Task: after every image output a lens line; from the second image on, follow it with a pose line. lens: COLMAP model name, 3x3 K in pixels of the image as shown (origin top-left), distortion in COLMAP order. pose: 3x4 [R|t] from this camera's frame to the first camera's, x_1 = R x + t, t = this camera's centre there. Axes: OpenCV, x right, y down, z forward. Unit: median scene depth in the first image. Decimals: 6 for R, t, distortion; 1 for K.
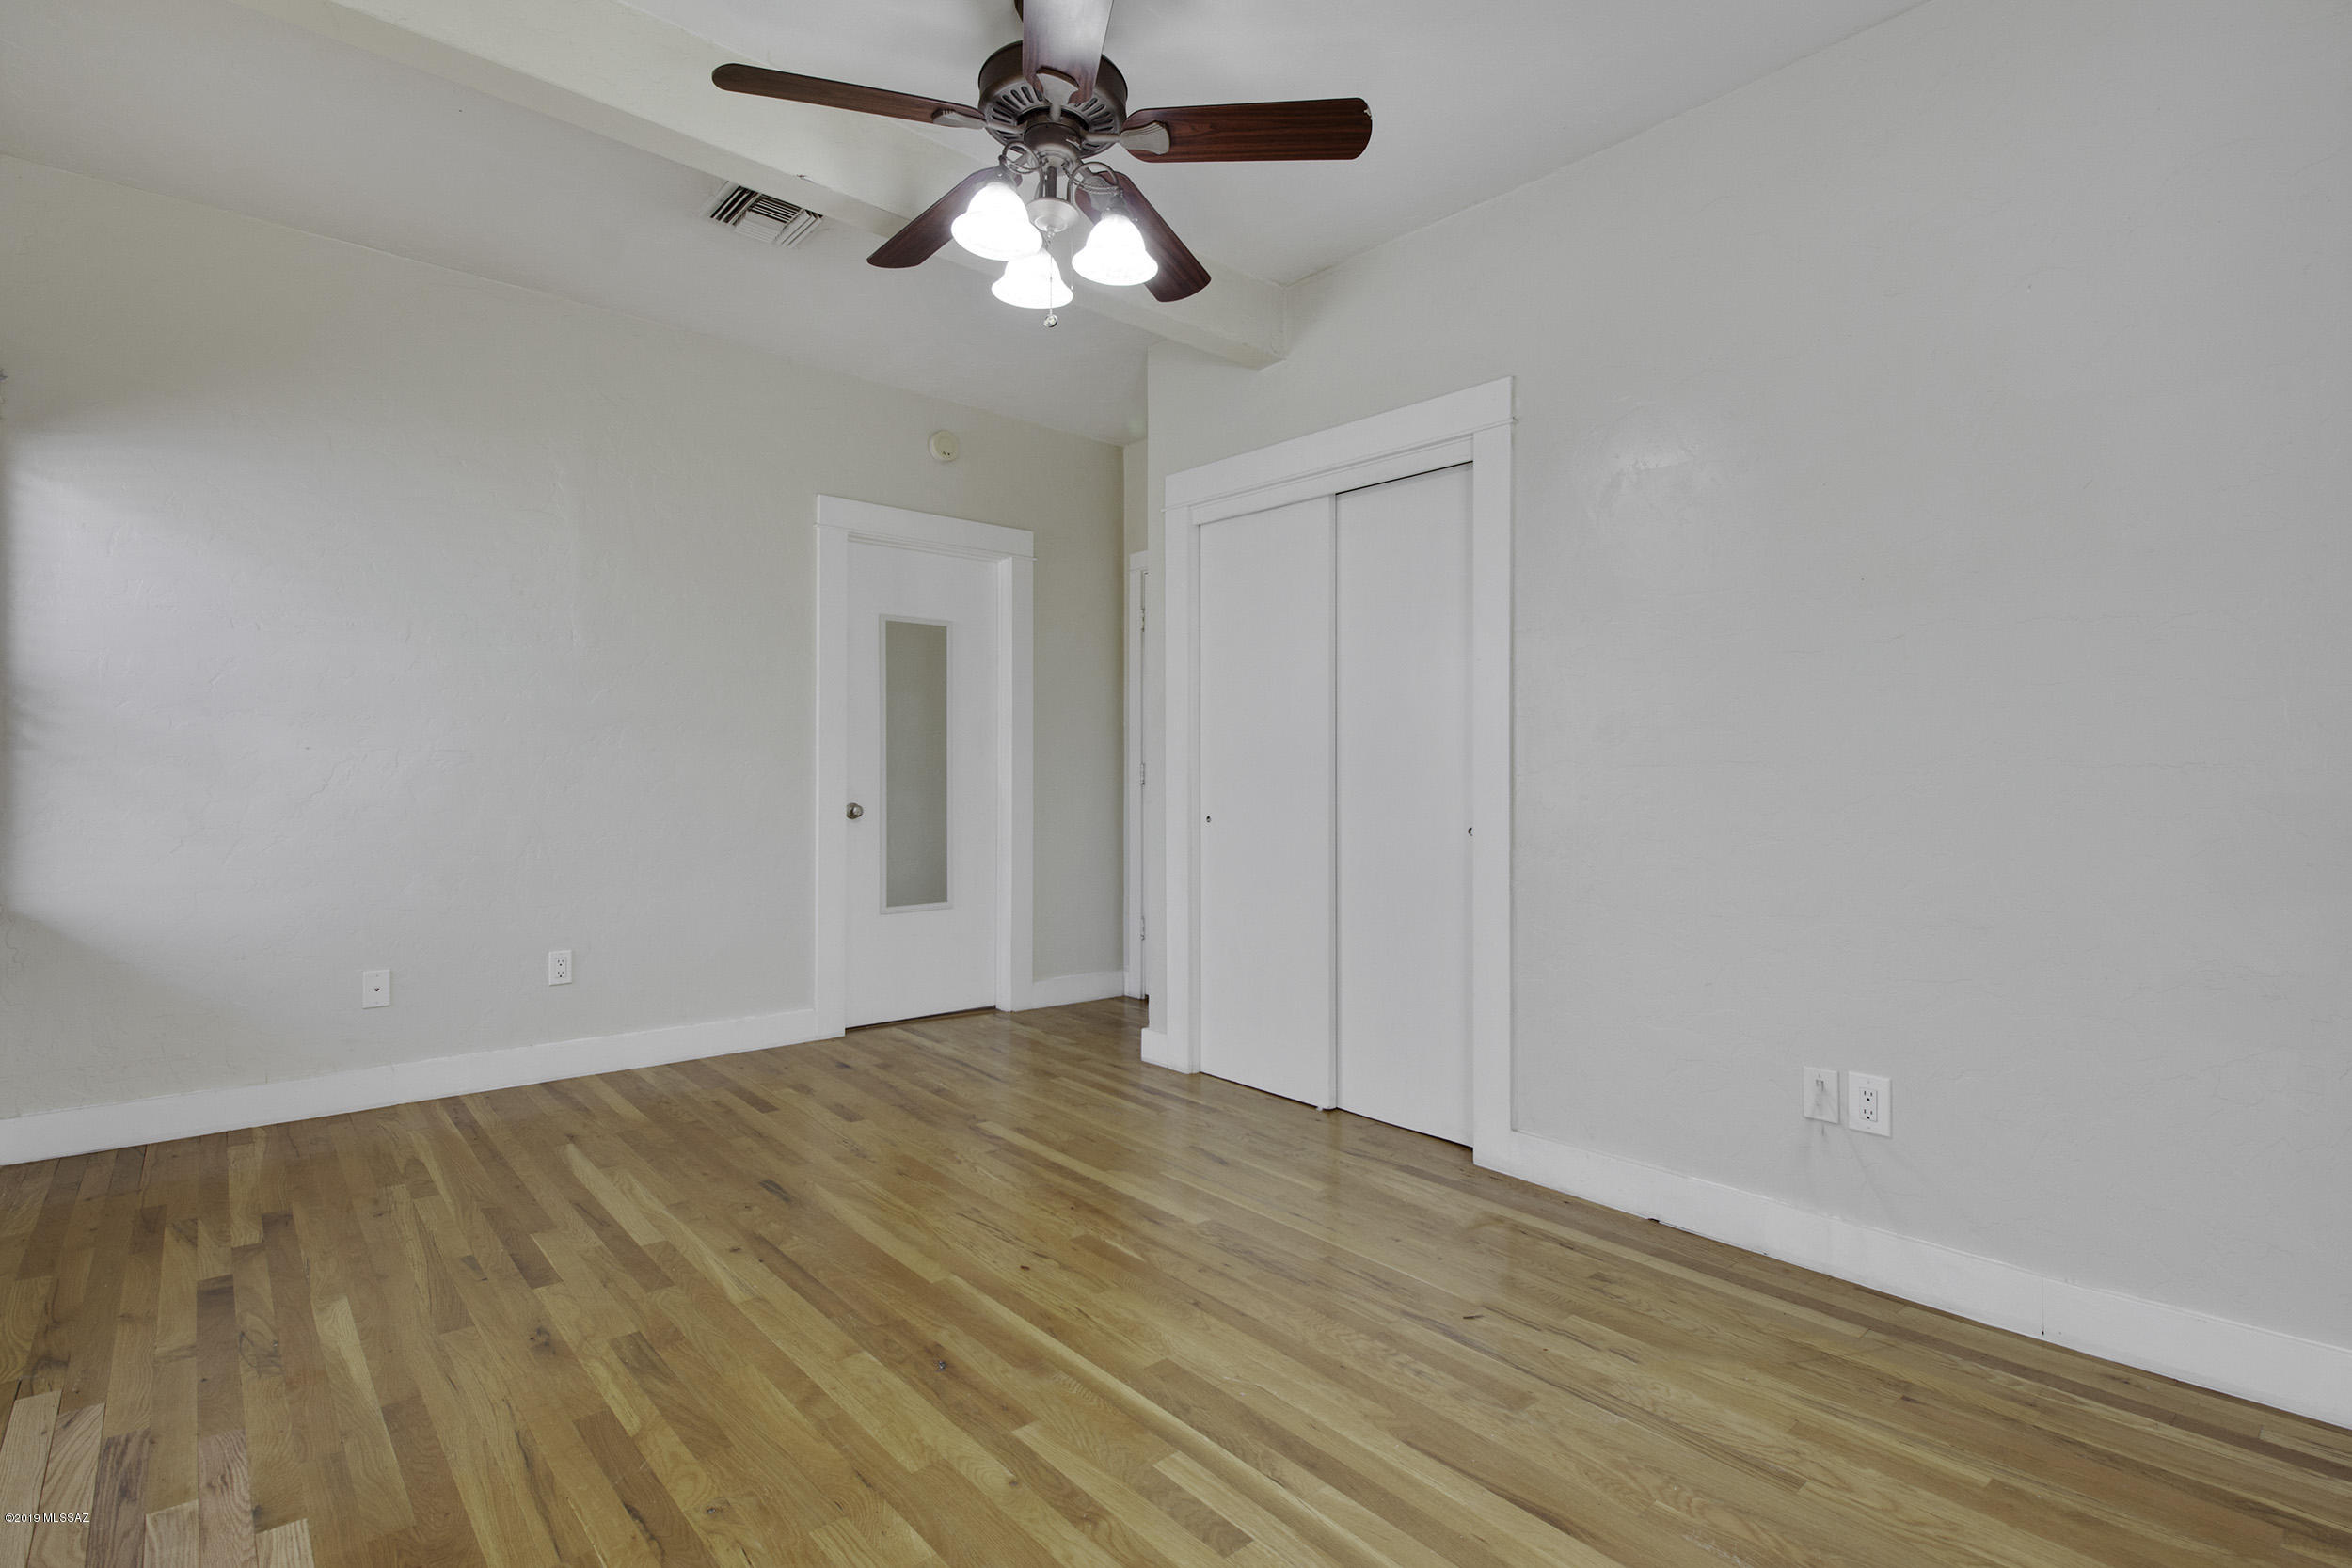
lens RADIAL K [[1112.7, 0, 1176.0], [0, 1112.7, 784.0], [0, 0, 1]] dist [0.001044, -0.000716]
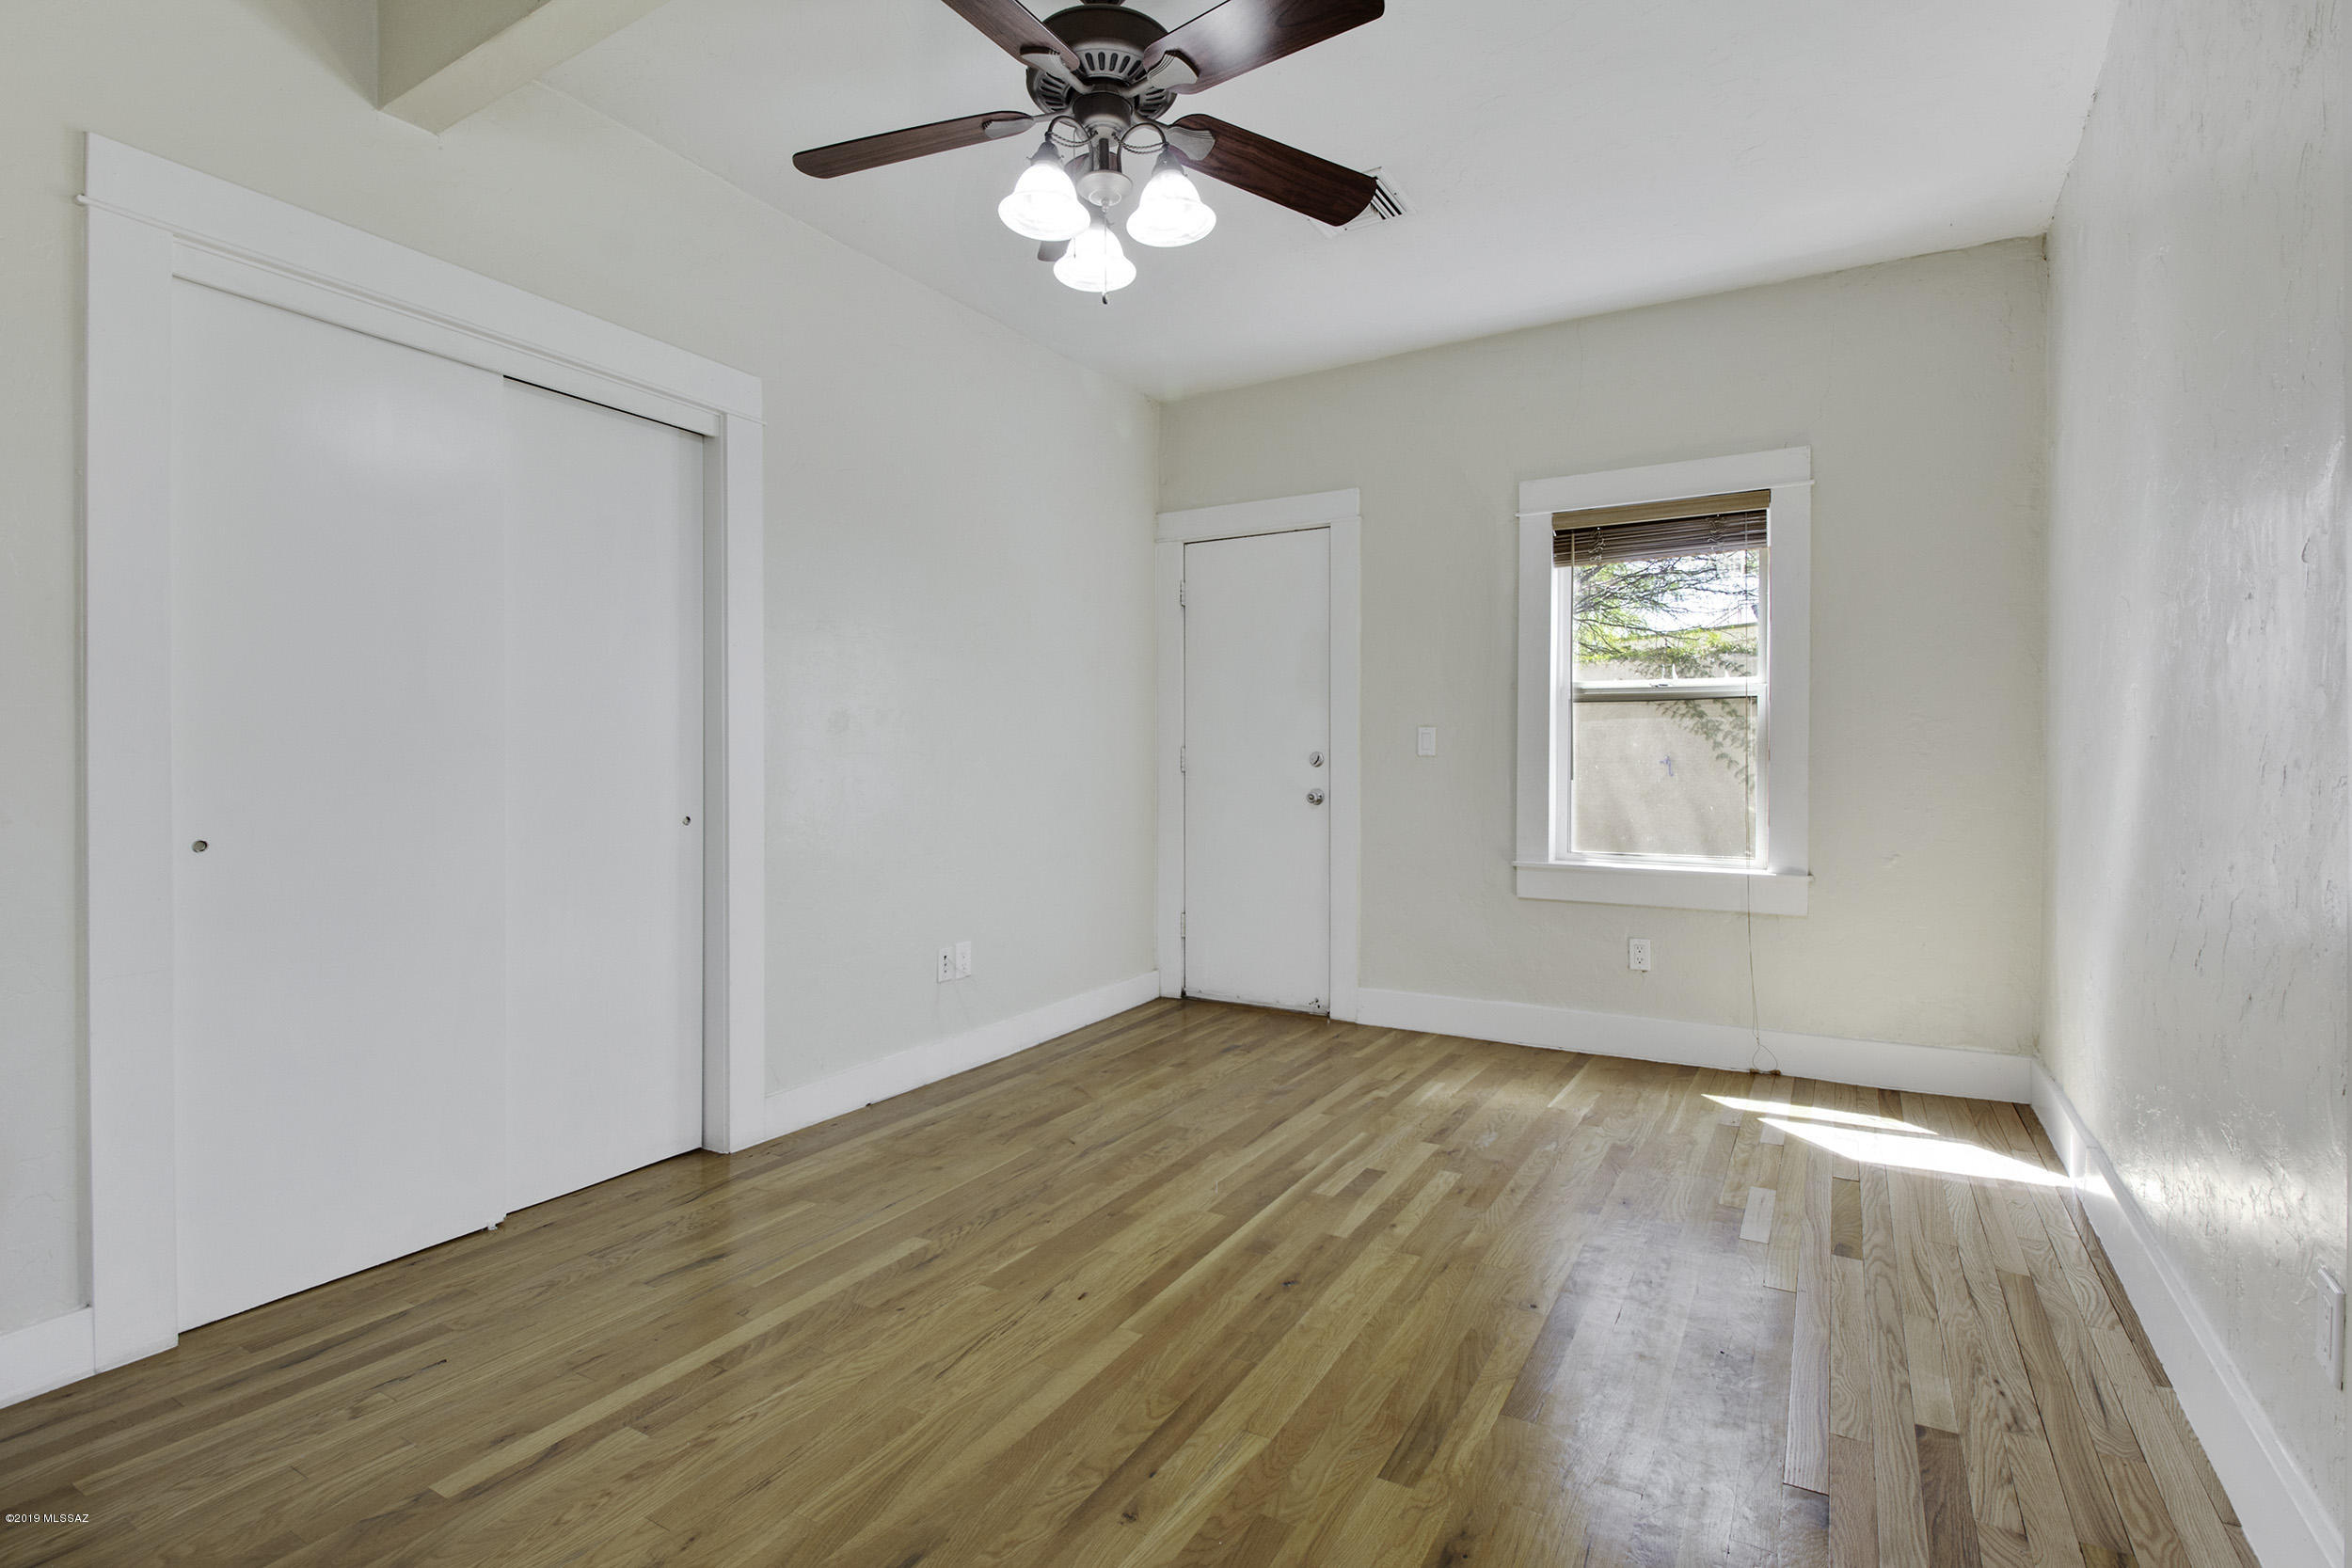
lens RADIAL K [[1112.7, 0, 1176.0], [0, 1112.7, 784.0], [0, 0, 1]] dist [0.001044, -0.000716]
pose [[-0.307937, -0.026277, 0.951044, -1.119842], [0.005657, 0.999550, 0.029449, -0.020981], [-0.951390, 0.014449, -0.307650, 1.306774]]
